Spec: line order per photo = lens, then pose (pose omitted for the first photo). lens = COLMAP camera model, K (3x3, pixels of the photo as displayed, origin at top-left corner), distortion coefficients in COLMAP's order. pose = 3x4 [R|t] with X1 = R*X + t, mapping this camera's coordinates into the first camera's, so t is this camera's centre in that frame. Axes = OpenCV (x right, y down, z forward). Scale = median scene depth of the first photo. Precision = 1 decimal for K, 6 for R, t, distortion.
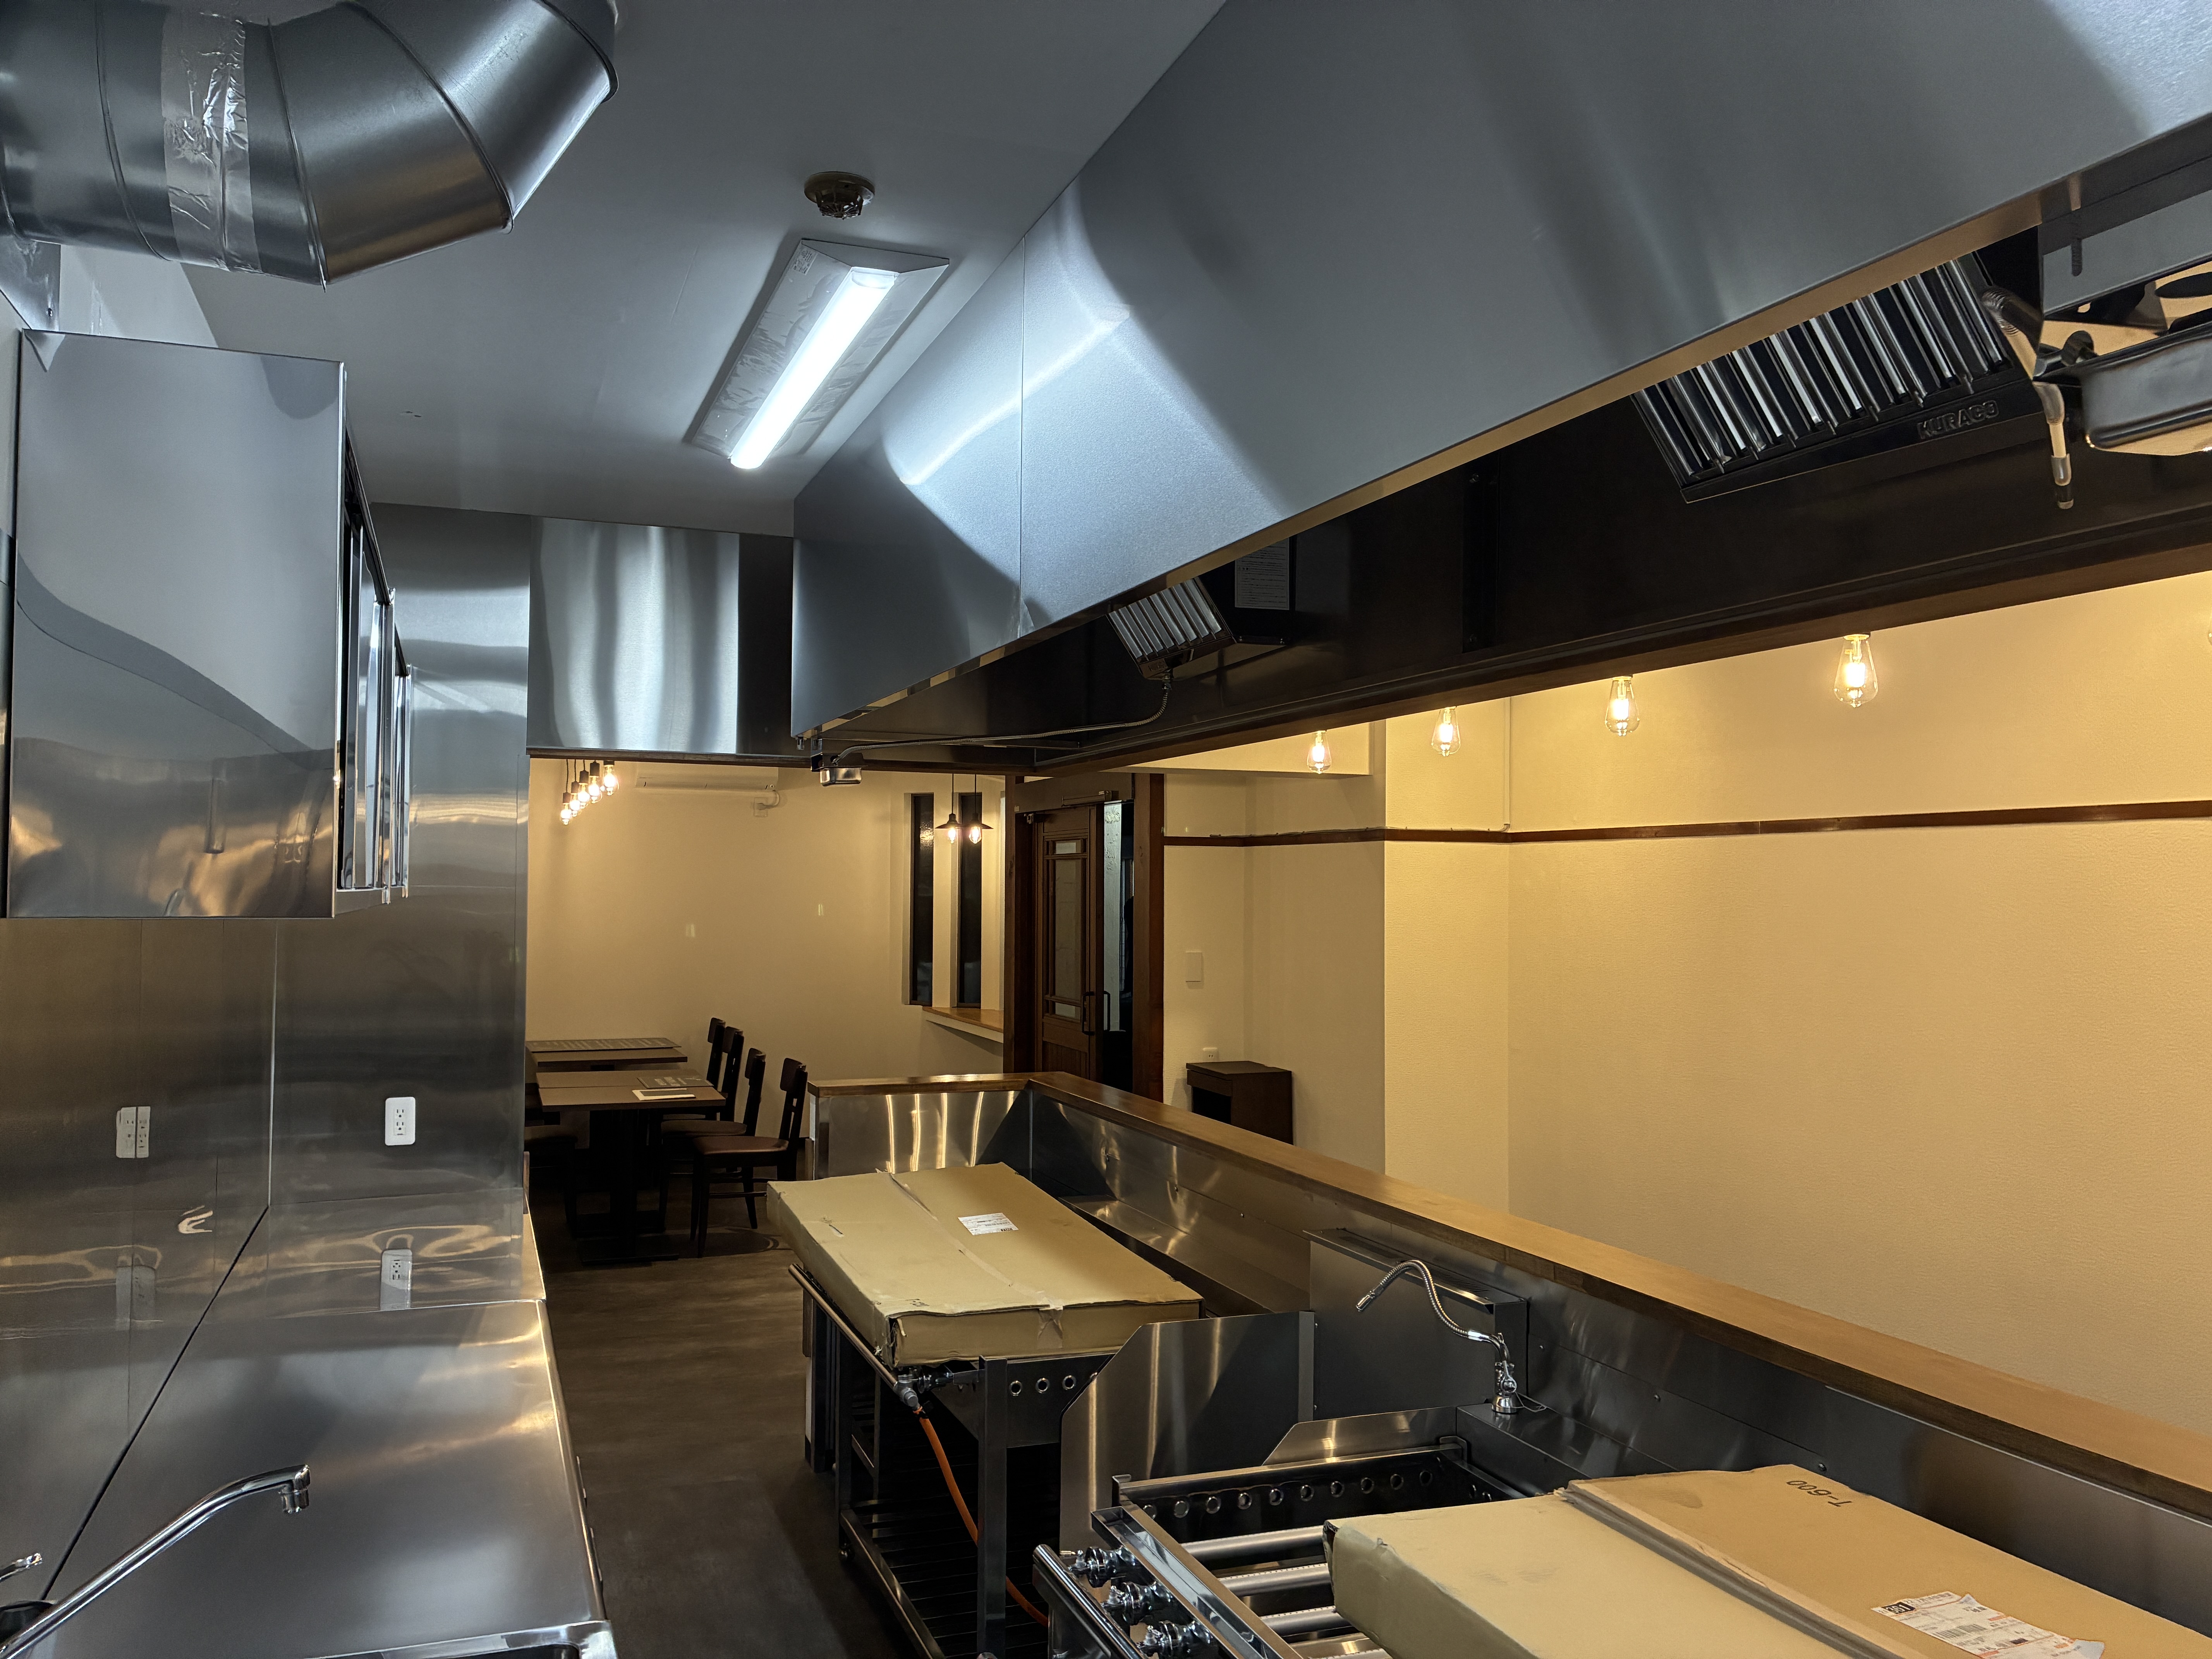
lens RADIAL K [[1692.5, 0, 1092.5], [0, 1692.5, 862.7], [0, 0, 1]] dist [0.086293, -0.103688]
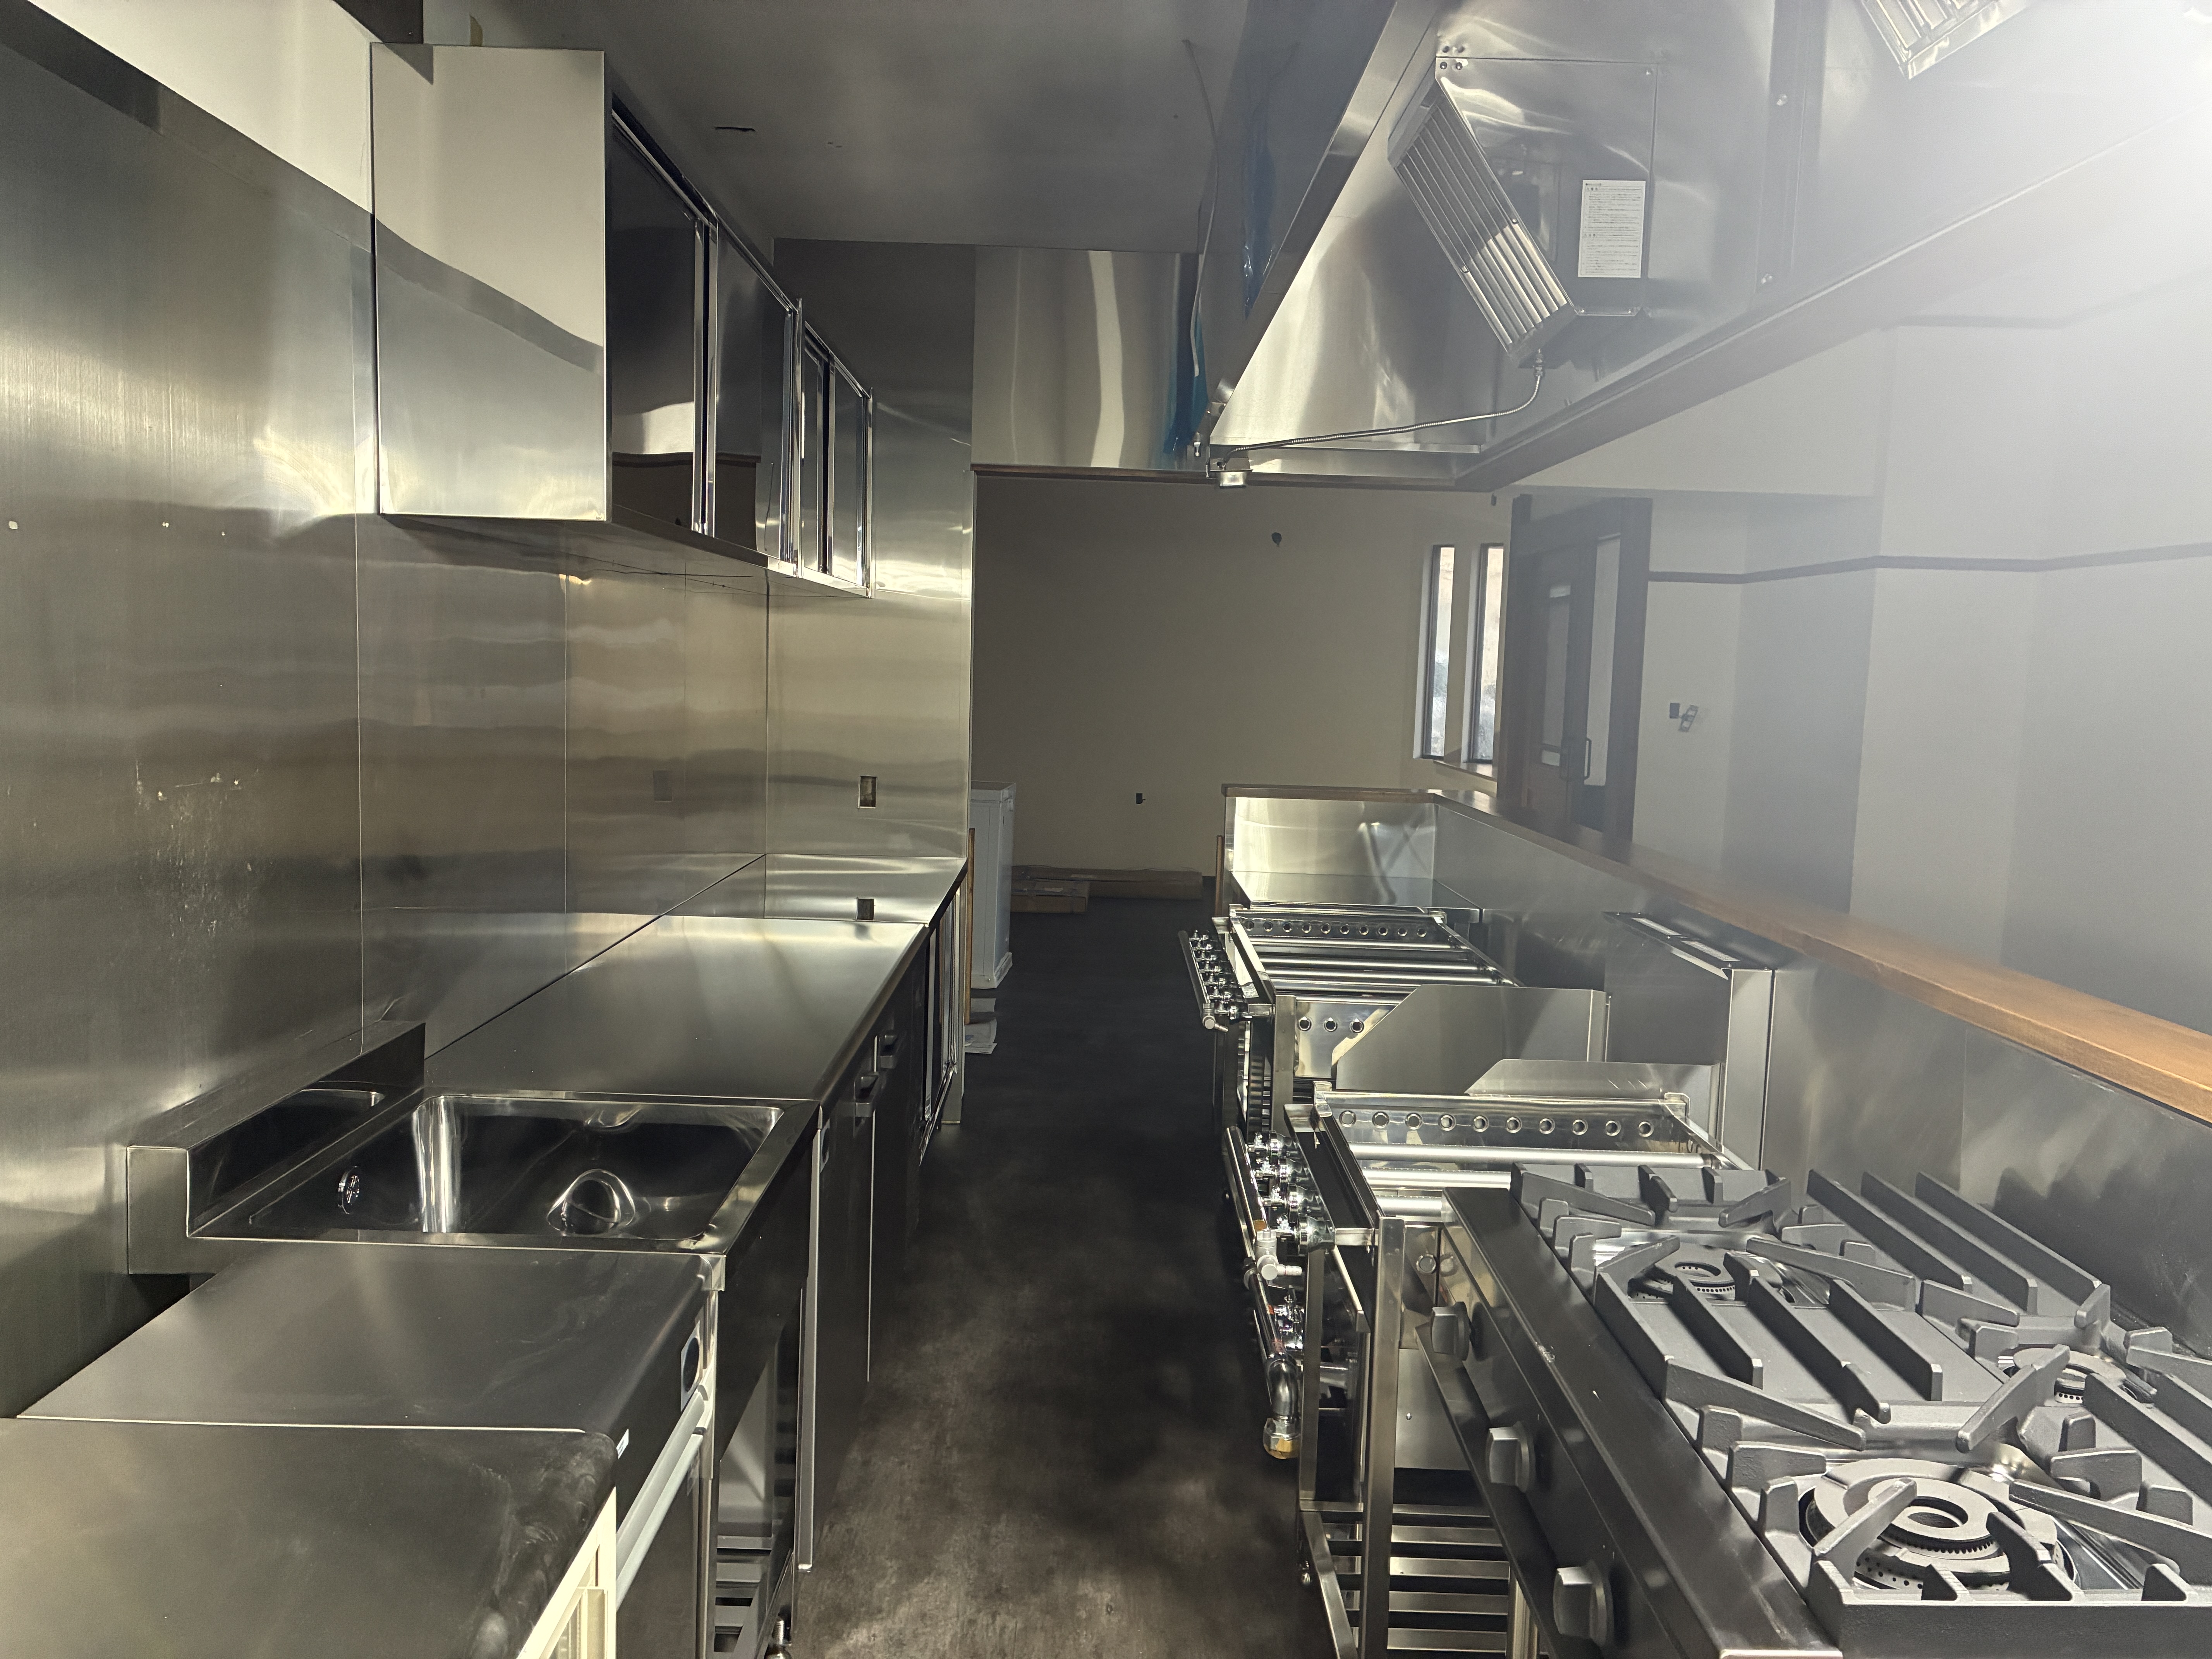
lens RADIAL K [[1692.5, 0, 1092.5], [0, 1692.5, 862.7], [0, 0, 1]] dist [0.086293, -0.103688]
pose [[0.939615, 0.062224, -0.336530, 0.109532], [-0.018865, 0.991254, 0.130611, 0.036201], [0.341714, -0.116375, 0.932571, -0.026707]]
